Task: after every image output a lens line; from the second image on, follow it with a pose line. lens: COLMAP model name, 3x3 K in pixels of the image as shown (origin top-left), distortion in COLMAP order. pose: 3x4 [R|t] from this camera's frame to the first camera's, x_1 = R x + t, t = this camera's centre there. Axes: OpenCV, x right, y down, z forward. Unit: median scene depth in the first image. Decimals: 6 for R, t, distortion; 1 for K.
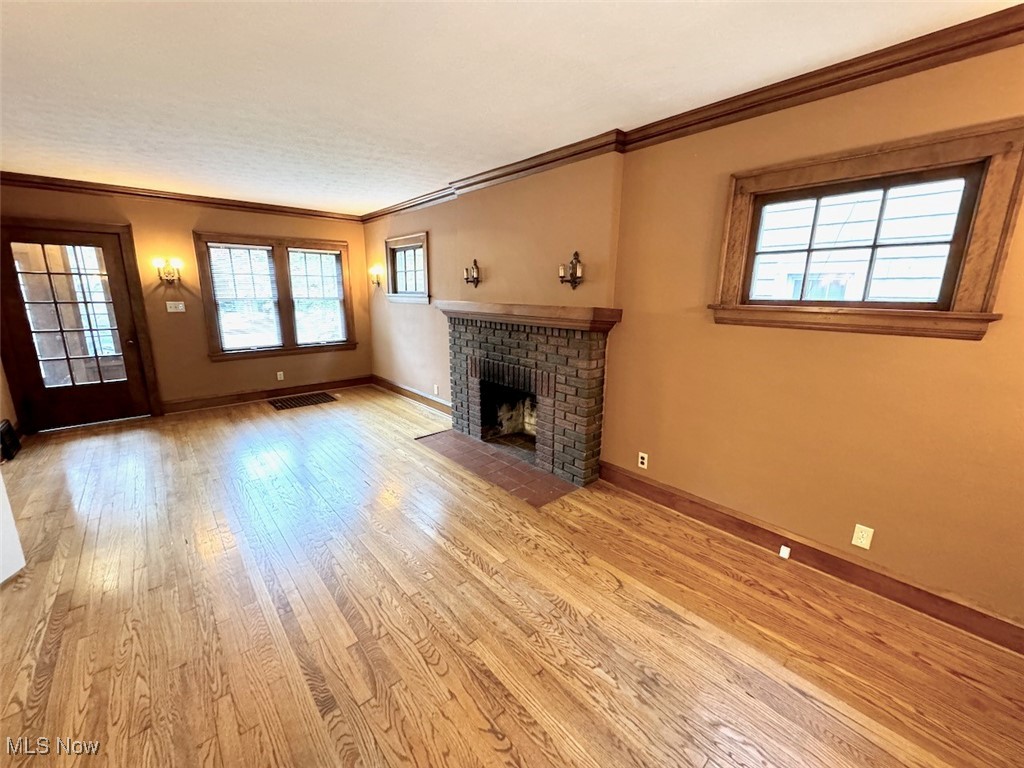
lens RADIAL K [[405.2, 0, 517.3], [0, 405.2, 384.3], [0, 0, 1]] dist [0.001117, 0.000054]
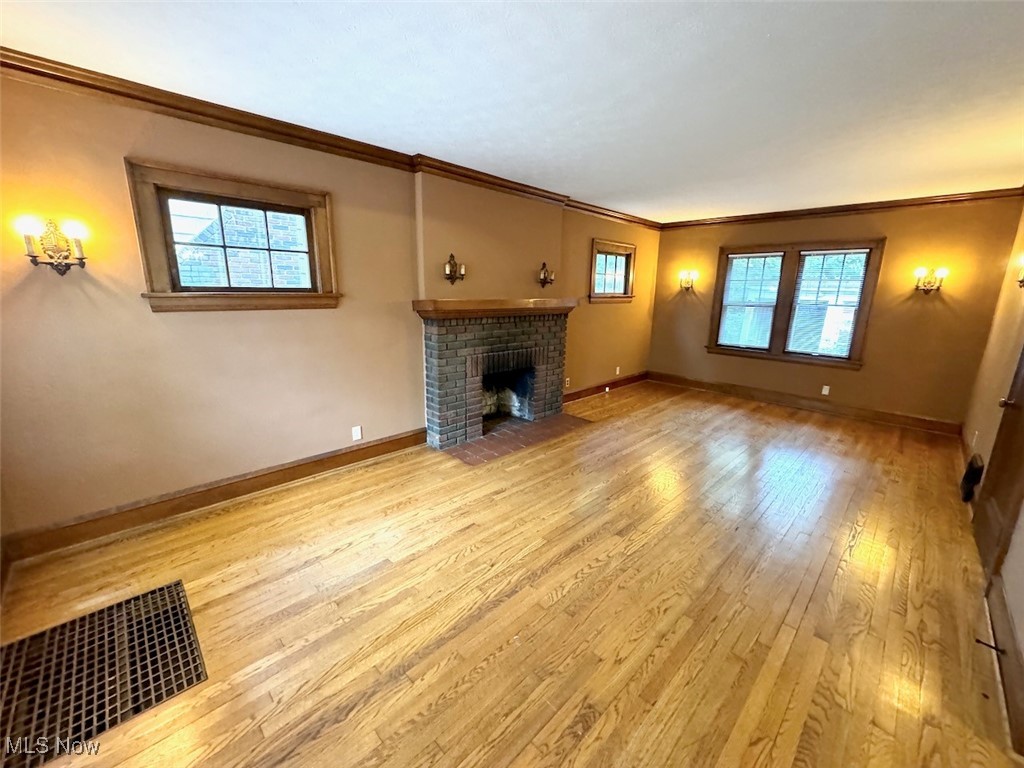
lens RADIAL K [[405.2, 0, 517.2], [0, 405.2, 380.0], [0, 0, 1]] dist [0.001117, 0.000054]
pose [[-0.046412, -0.236948, 0.970413, -1.270755], [0.200528, 0.949475, 0.241426, -0.269672], [-0.978588, 0.205800, 0.003448, 1.074392]]
